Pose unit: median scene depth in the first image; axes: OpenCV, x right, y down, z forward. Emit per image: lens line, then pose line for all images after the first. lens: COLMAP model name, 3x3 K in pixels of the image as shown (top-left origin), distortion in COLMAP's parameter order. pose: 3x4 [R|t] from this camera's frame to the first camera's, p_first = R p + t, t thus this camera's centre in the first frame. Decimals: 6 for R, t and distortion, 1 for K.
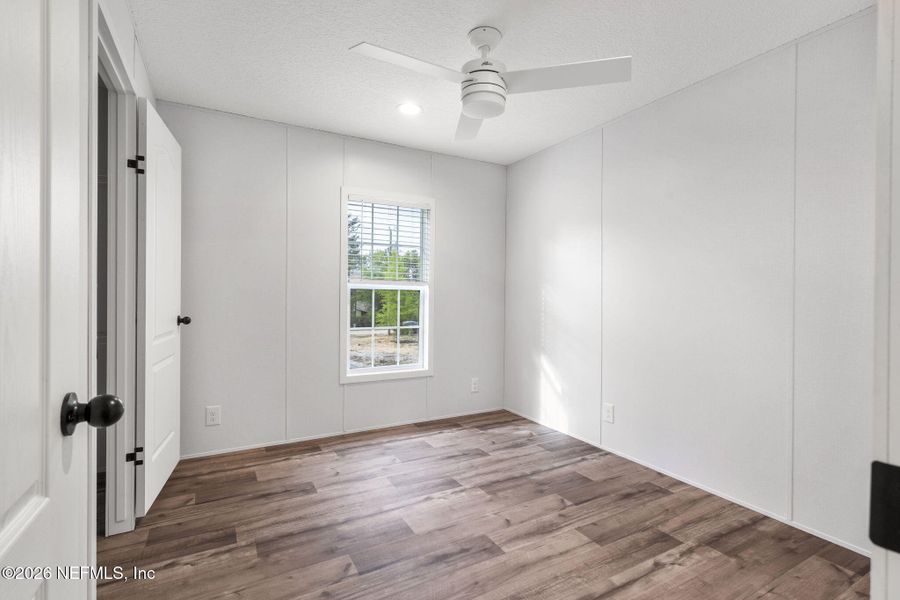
lens RADIAL K [[416.7, 0, 450.0], [0, 416.7, 300.0], [0, 0, 1]] dist [0.000755, 0.000643]
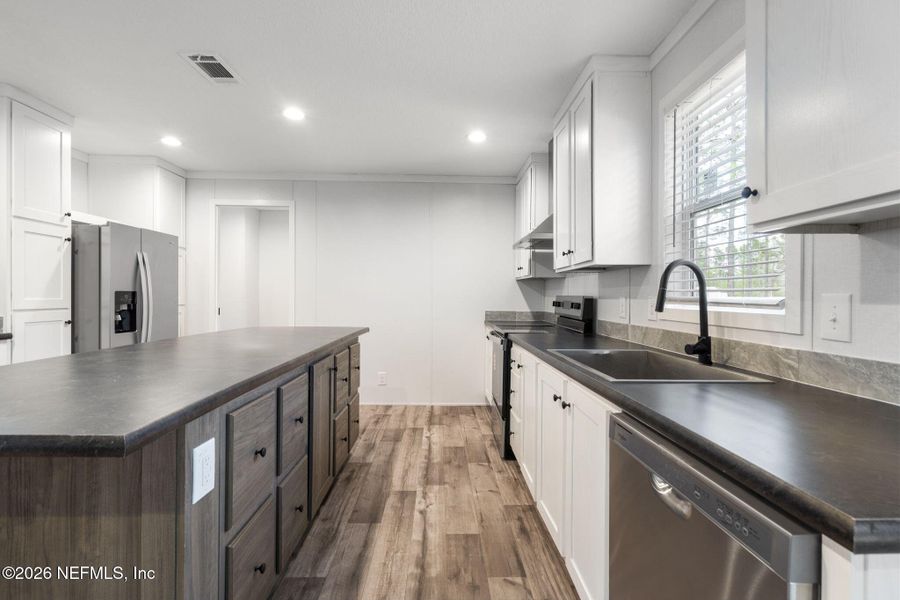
lens RADIAL K [[427.8, 0, 450.0], [0, 427.8, 300.0], [0, 0, 1]] dist [0.002293, 0.000380]
pose [[0.452734, -0.001101, 0.891645, -0.574111], [-0.002629, 0.999993, 0.002570, 0.001001], [-0.891642, -0.003507, 0.452728, 0.339670]]
